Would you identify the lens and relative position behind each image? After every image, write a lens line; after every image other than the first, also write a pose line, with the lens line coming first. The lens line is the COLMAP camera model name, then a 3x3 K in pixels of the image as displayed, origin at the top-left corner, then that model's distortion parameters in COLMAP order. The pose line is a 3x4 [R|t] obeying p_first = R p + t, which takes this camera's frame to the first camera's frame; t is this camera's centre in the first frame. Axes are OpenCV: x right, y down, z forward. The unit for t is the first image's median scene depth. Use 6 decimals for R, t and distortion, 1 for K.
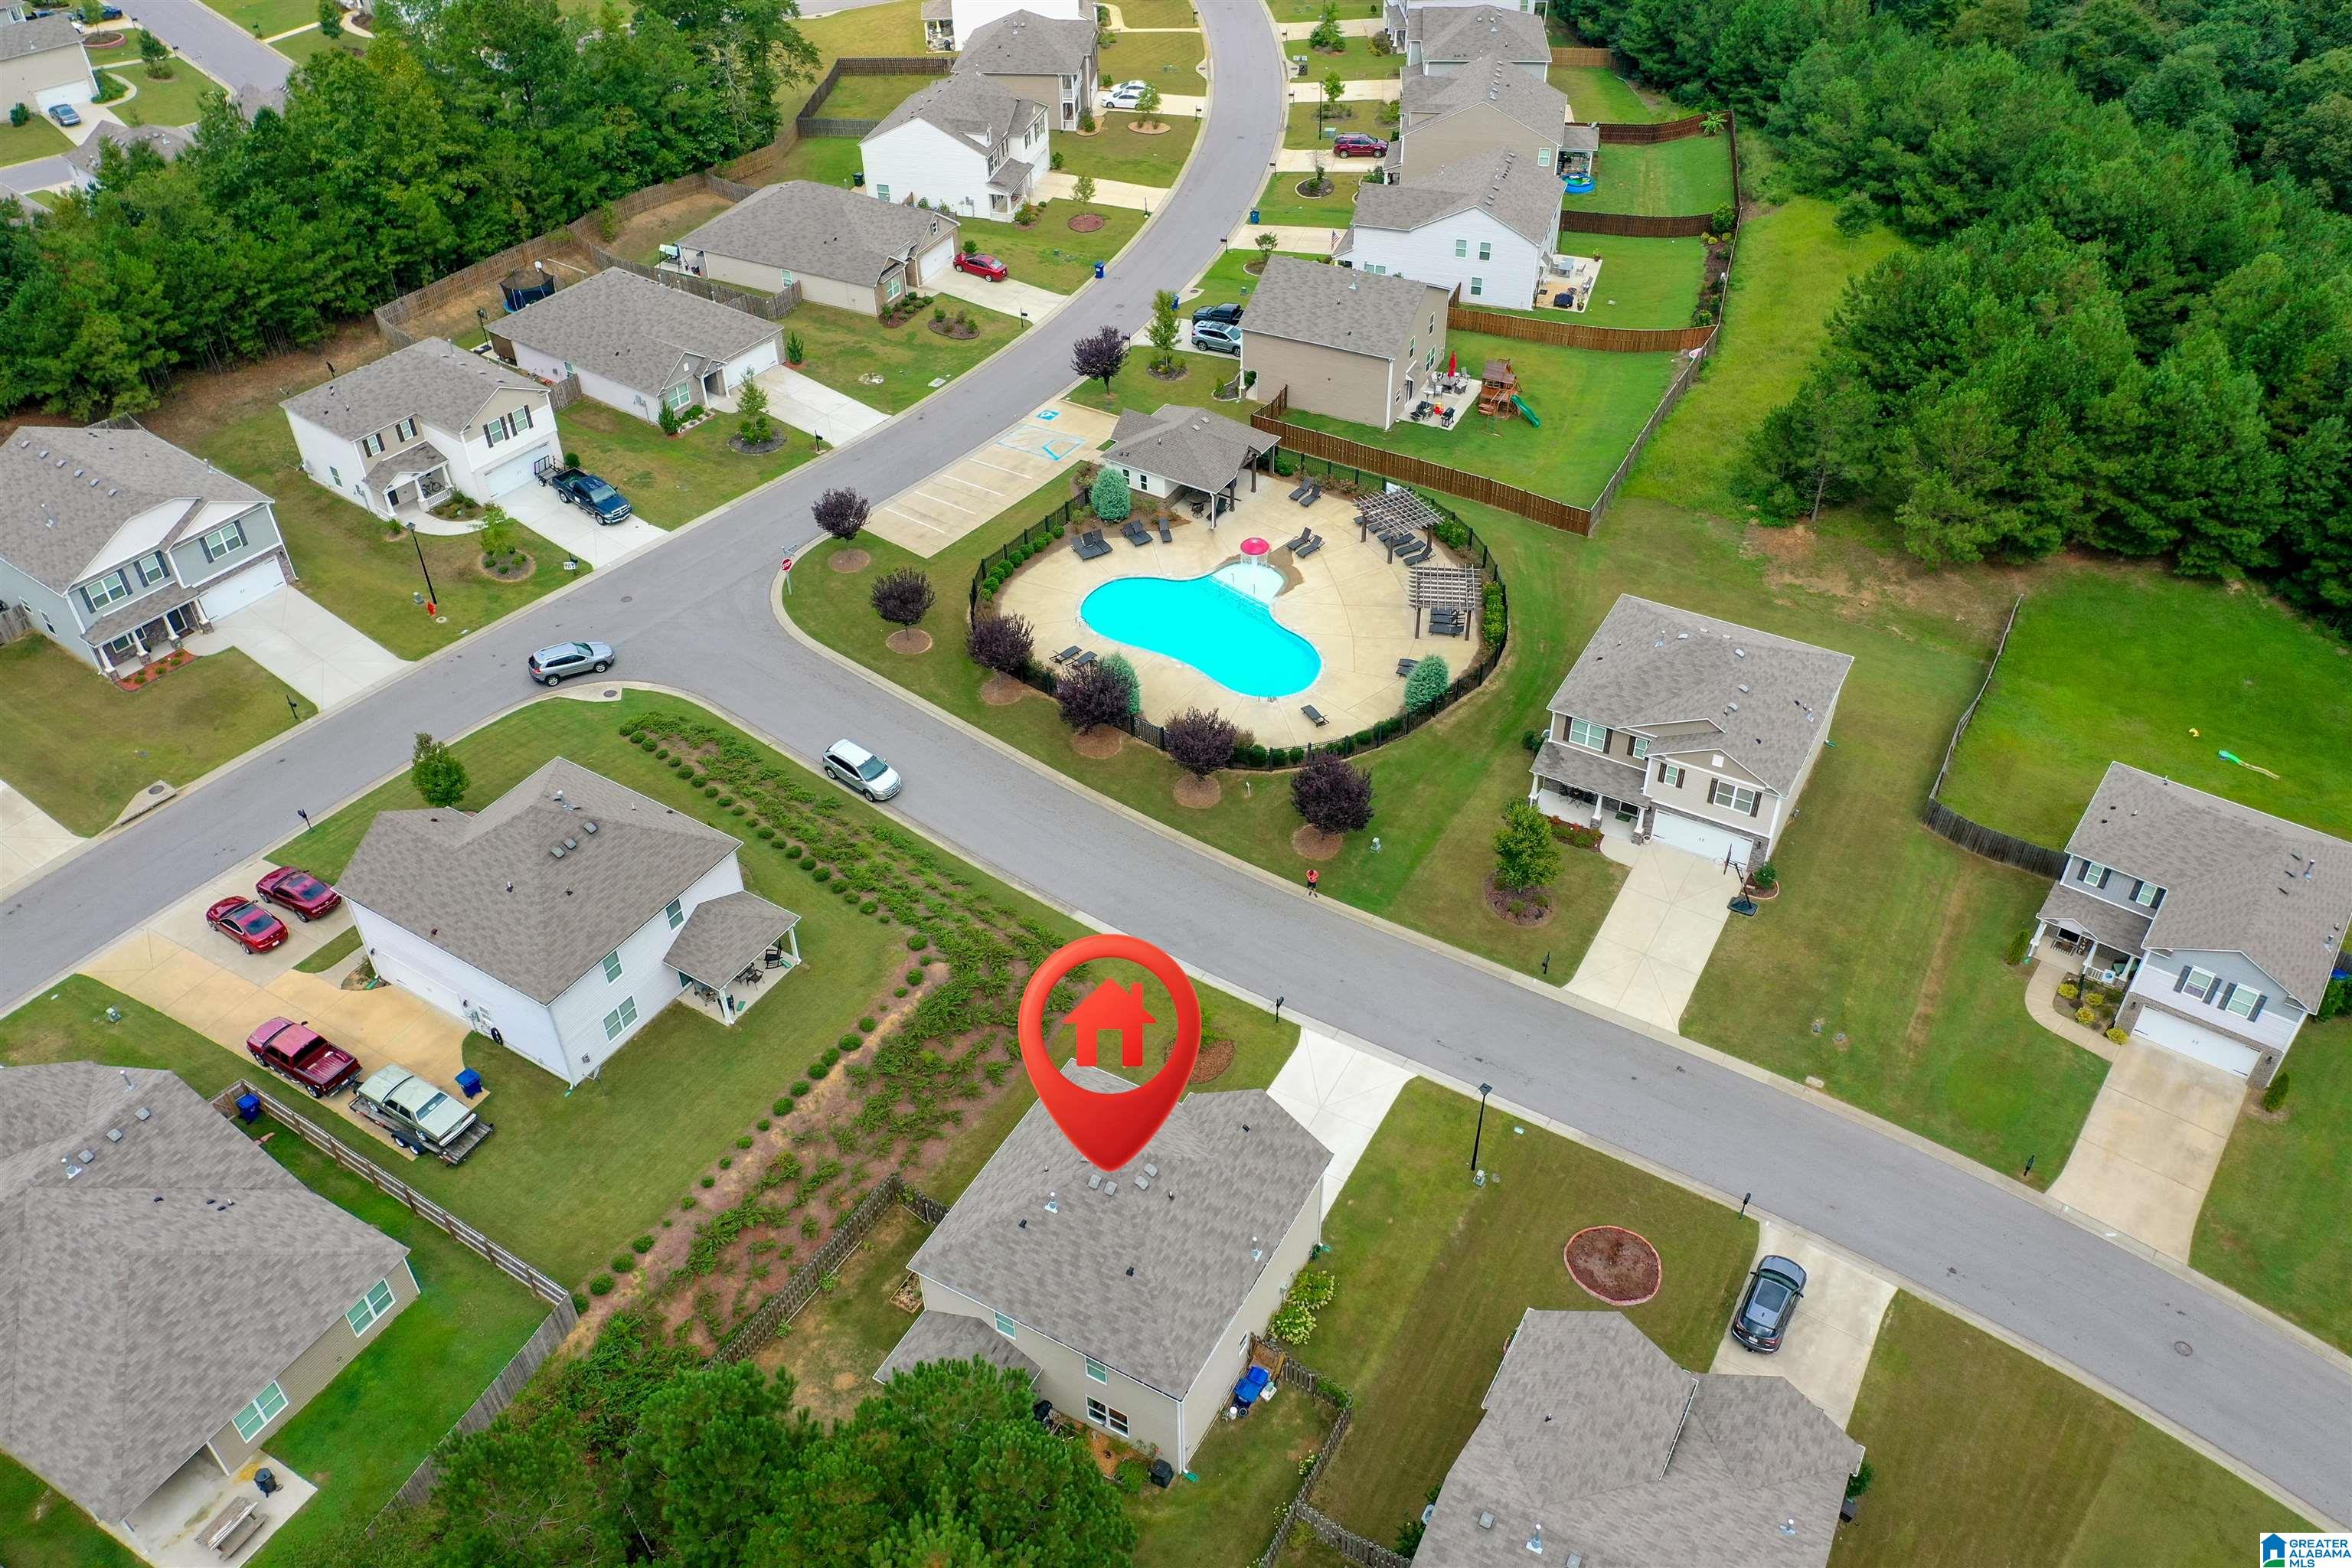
lens RADIAL K [[1857.1, 0, 1176.0], [0, 1857.1, 784.0], [0, 0, 1]] dist [0.006313, 0.003448]
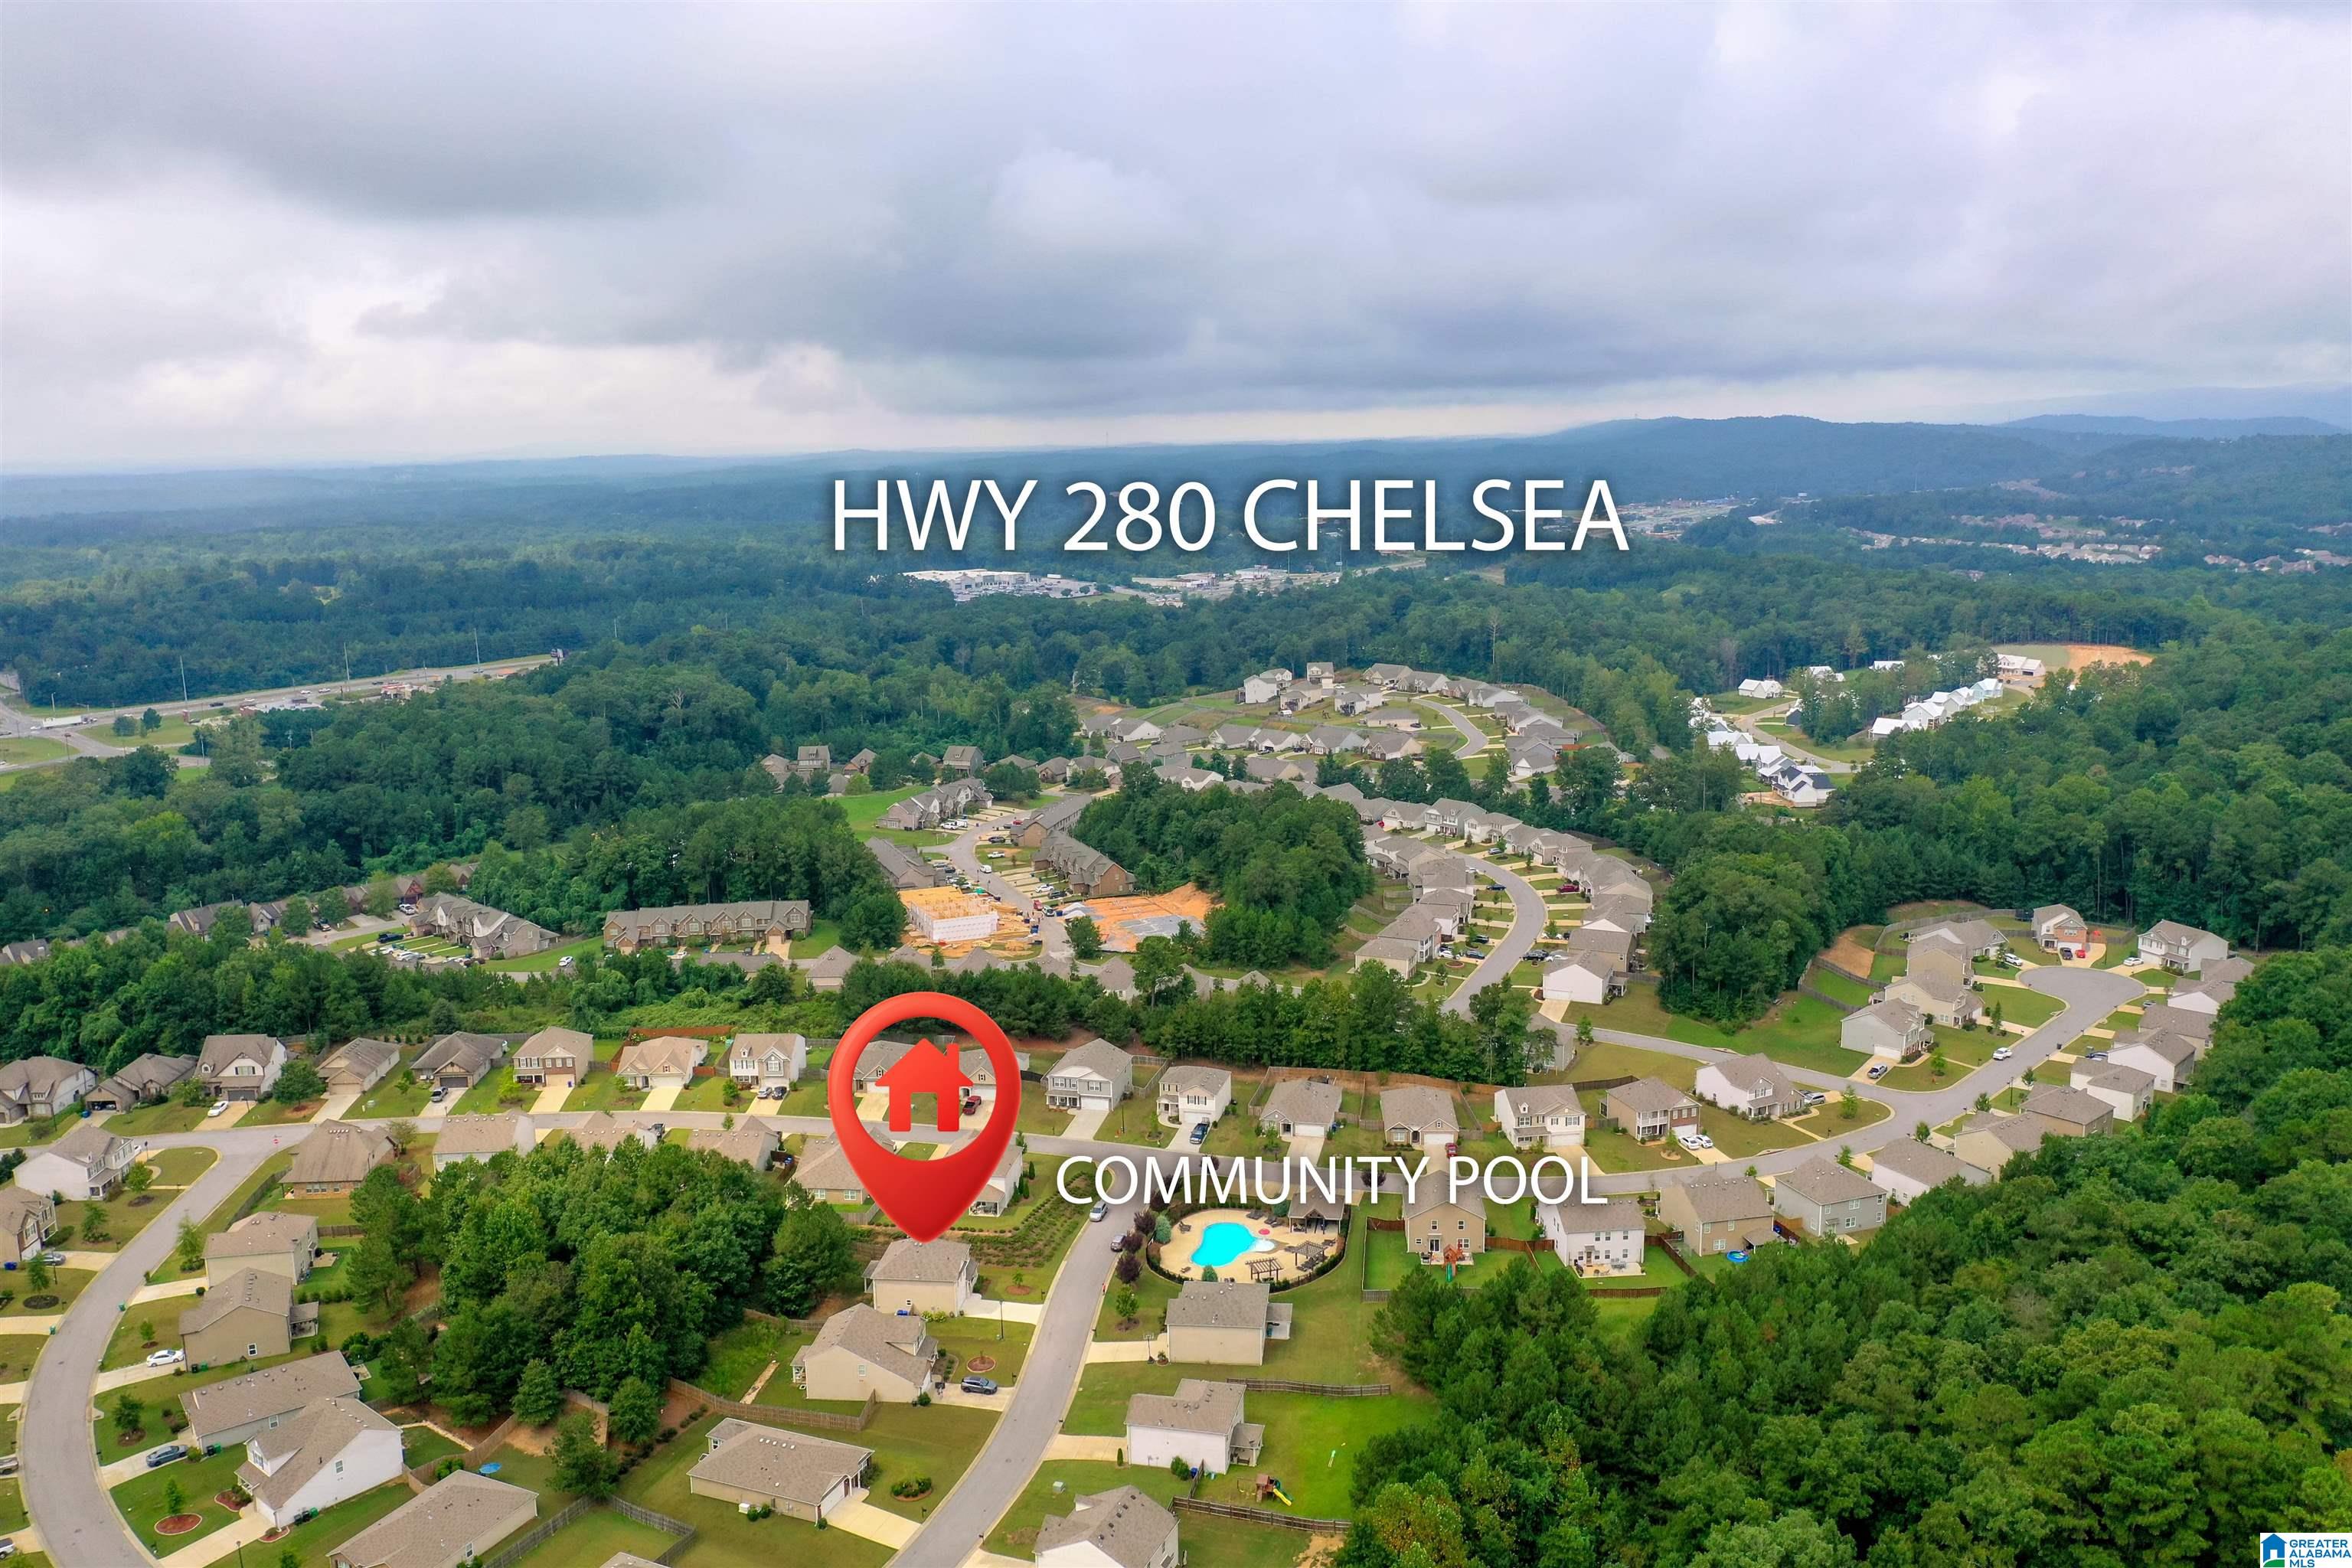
lens RADIAL K [[1903.6, 0, 1176.0], [0, 1903.6, 784.0], [0, 0, 1]] dist [0.010749, 0.007310]
pose [[0.387658, 0.187320, -0.902570, 2.115797], [-0.581483, 0.809440, -0.081757, -0.326081], [0.715261, 0.556523, 0.422709, -0.485404]]
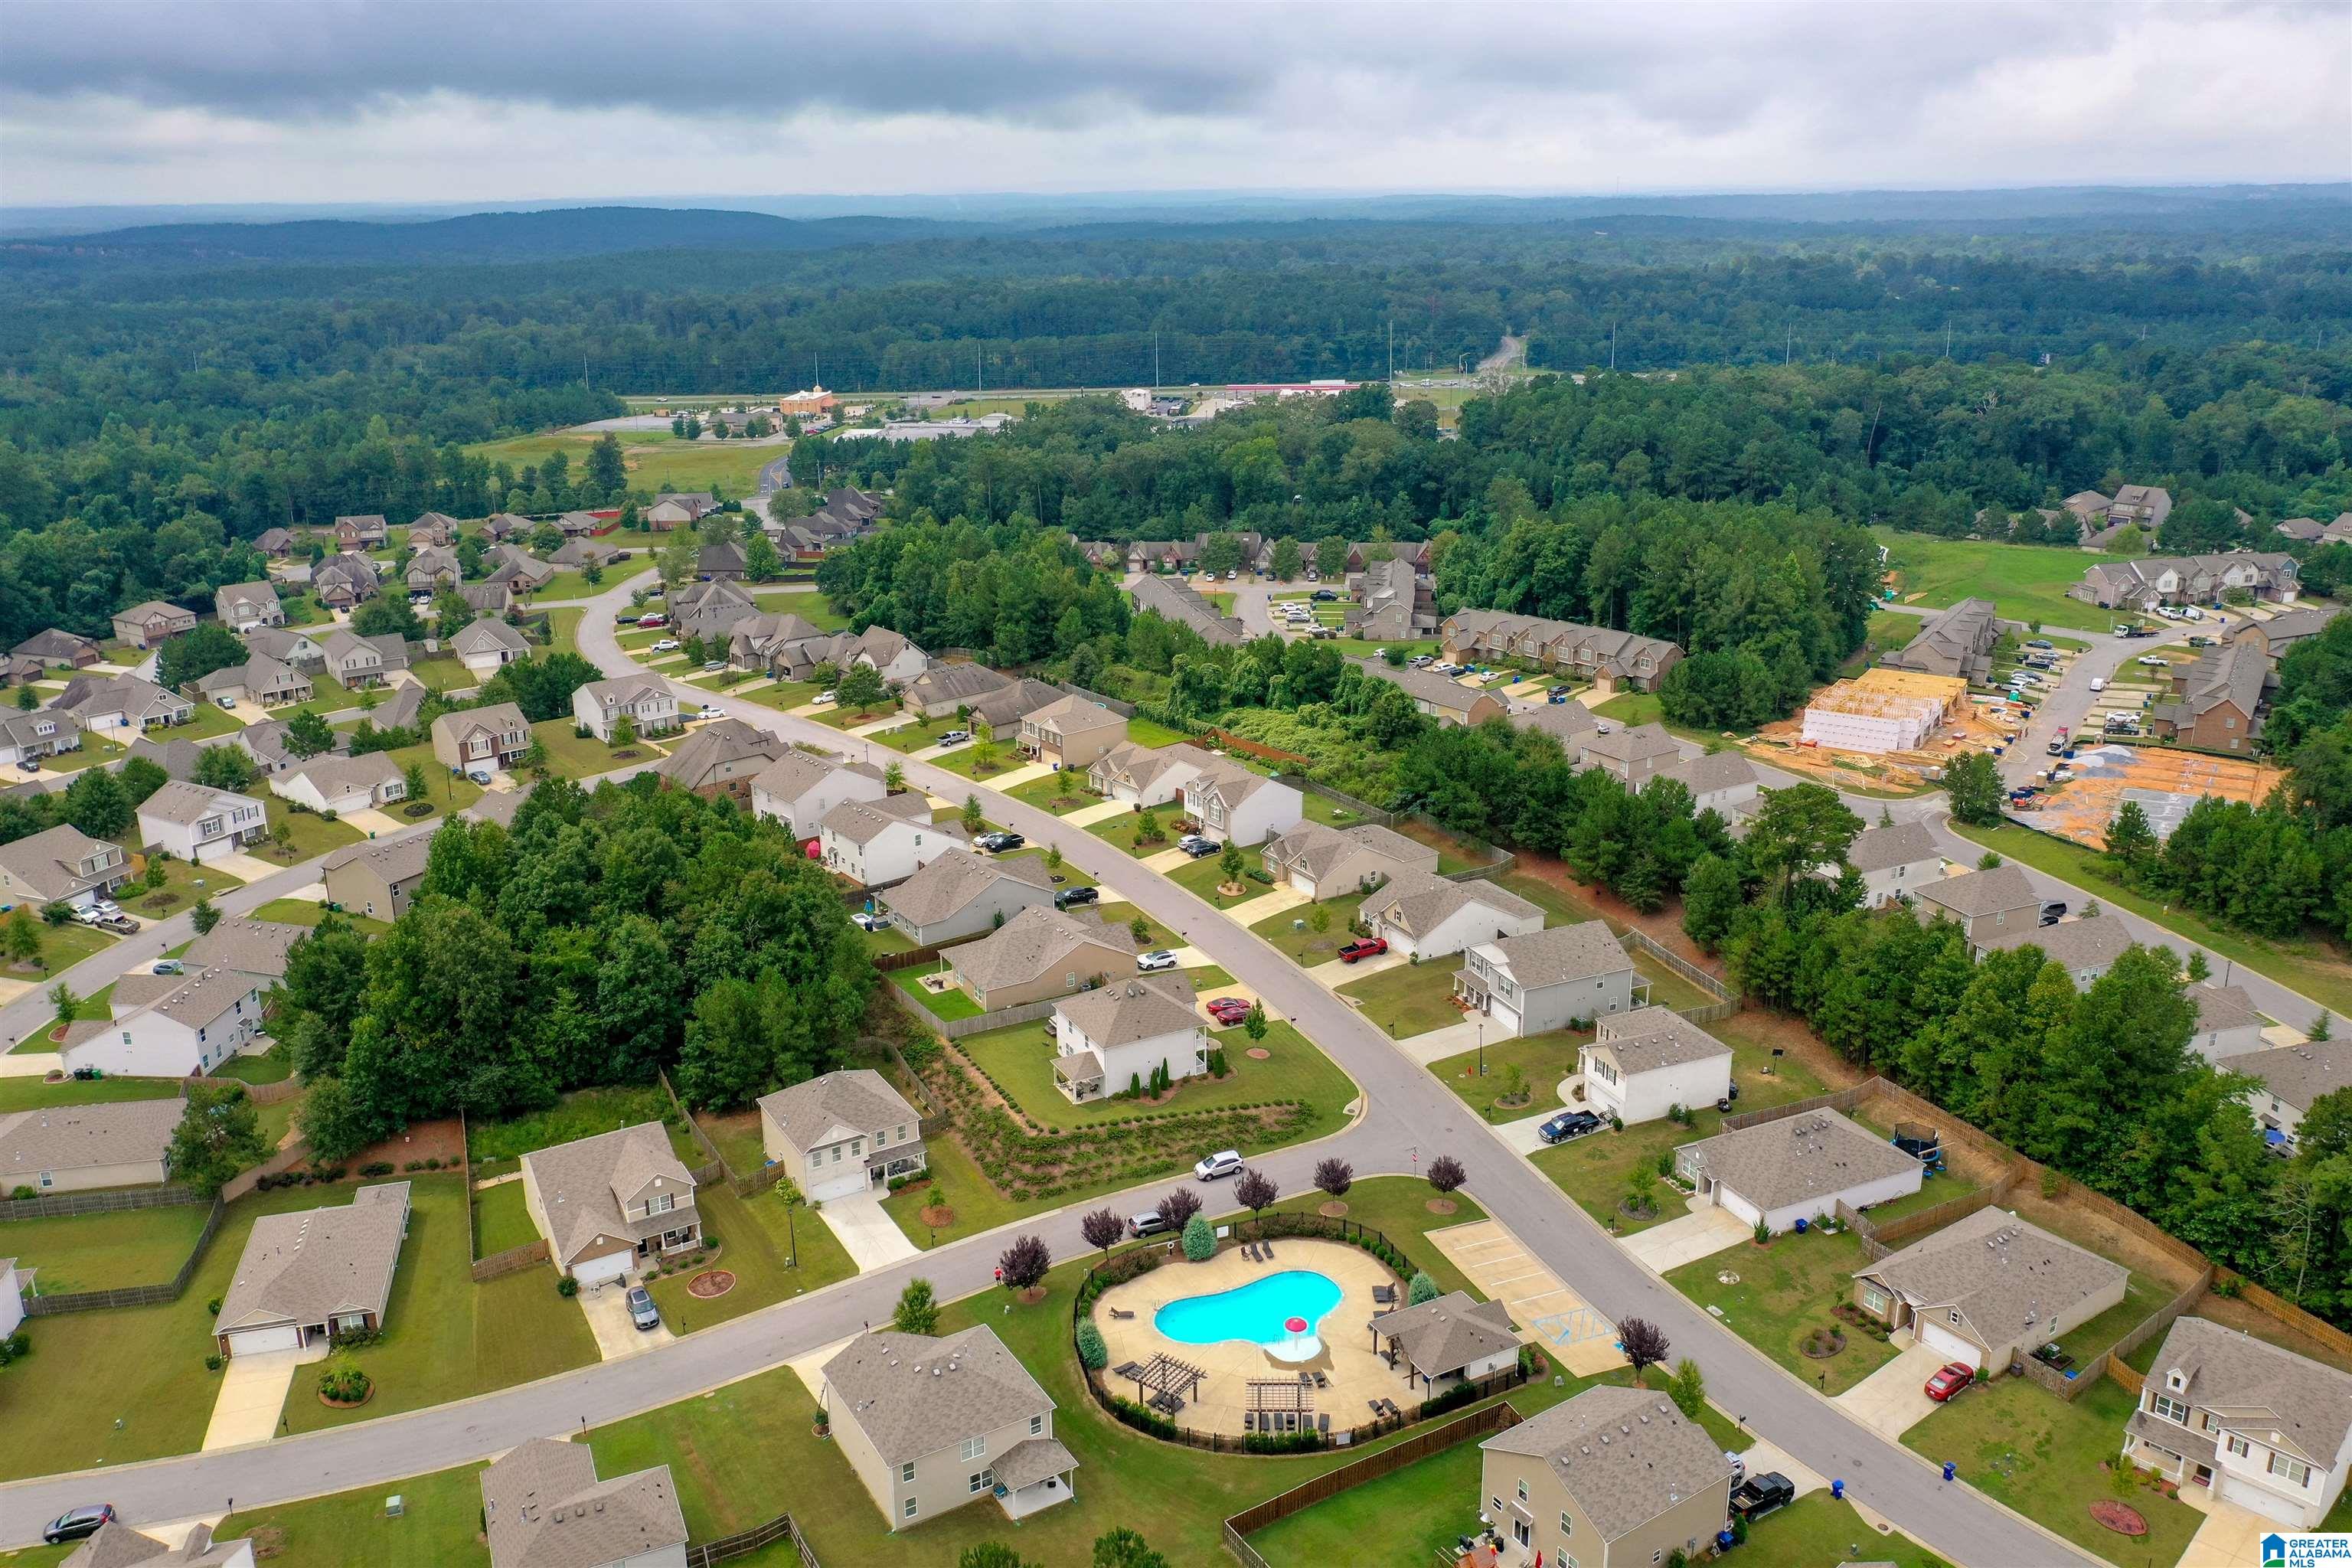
lens RADIAL K [[1903.6, 0, 1176.0], [0, 1903.6, 784.0], [0, 0, 1]] dist [0.010749, 0.007310]
pose [[-0.501950, 0.284575, -0.816739, 1.020326], [-0.540427, 0.634079, 0.553066, -1.014656], [0.675266, 0.719000, -0.164484, 0.858789]]
